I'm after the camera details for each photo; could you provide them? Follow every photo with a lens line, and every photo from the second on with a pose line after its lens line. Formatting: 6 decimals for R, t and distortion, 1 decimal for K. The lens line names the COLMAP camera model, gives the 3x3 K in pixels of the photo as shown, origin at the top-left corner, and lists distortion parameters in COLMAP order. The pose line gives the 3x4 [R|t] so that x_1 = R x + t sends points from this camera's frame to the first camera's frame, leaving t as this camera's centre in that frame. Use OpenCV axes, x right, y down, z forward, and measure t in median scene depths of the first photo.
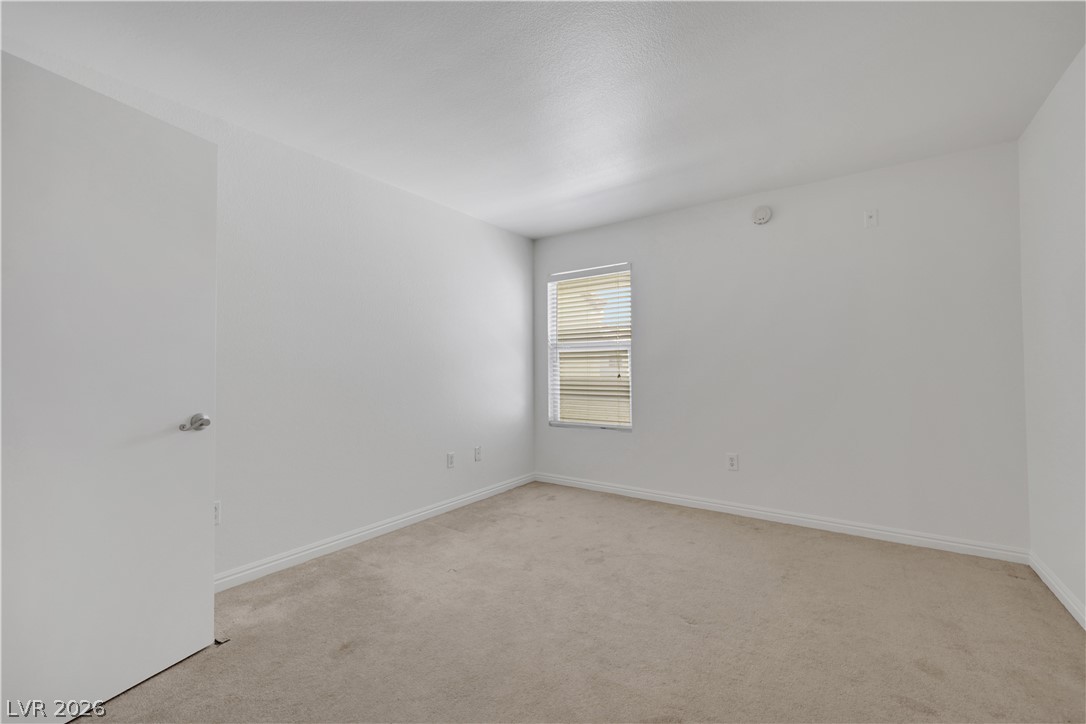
lens RADIAL K [[454.6, 0, 539.1], [0, 454.6, 365.1], [0, 0, 1]] dist [-0.000045, 0.000055]
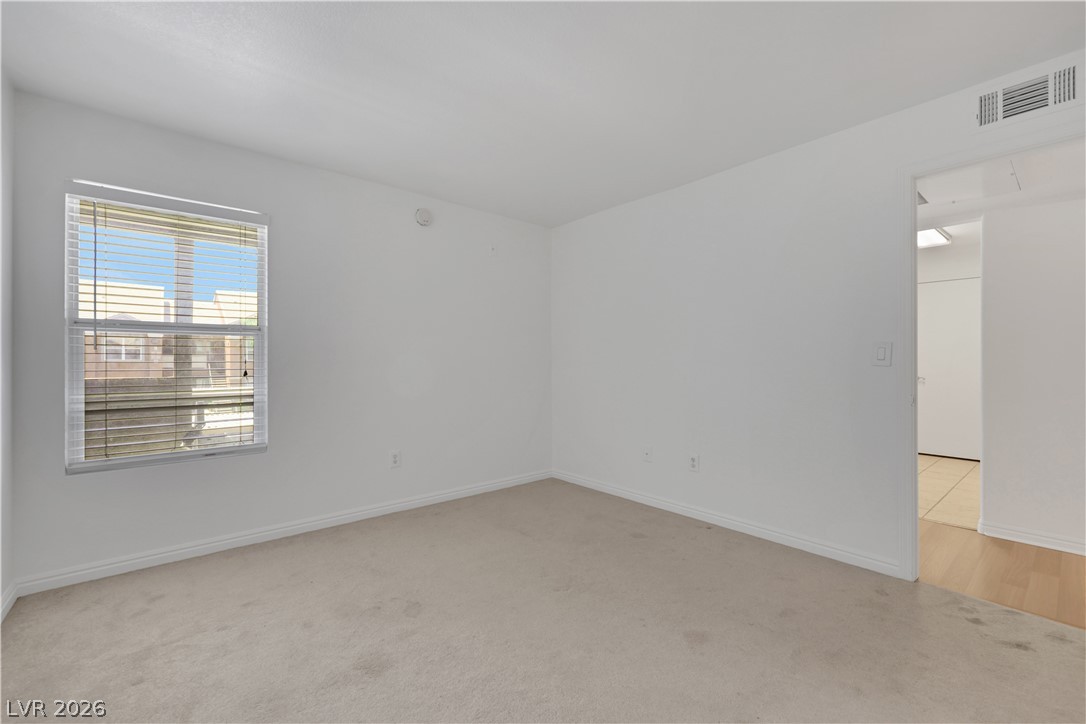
lens RADIAL K [[454.6, 0, 539.1], [0, 454.6, 365.1], [0, 0, 1]] dist [-0.000045, 0.000055]
pose [[0.240489, -0.001557, 0.970651, -0.447358], [-0.005816, 0.999978, 0.003045, 0.006885], [-0.970635, -0.006377, 0.240474, 0.466441]]
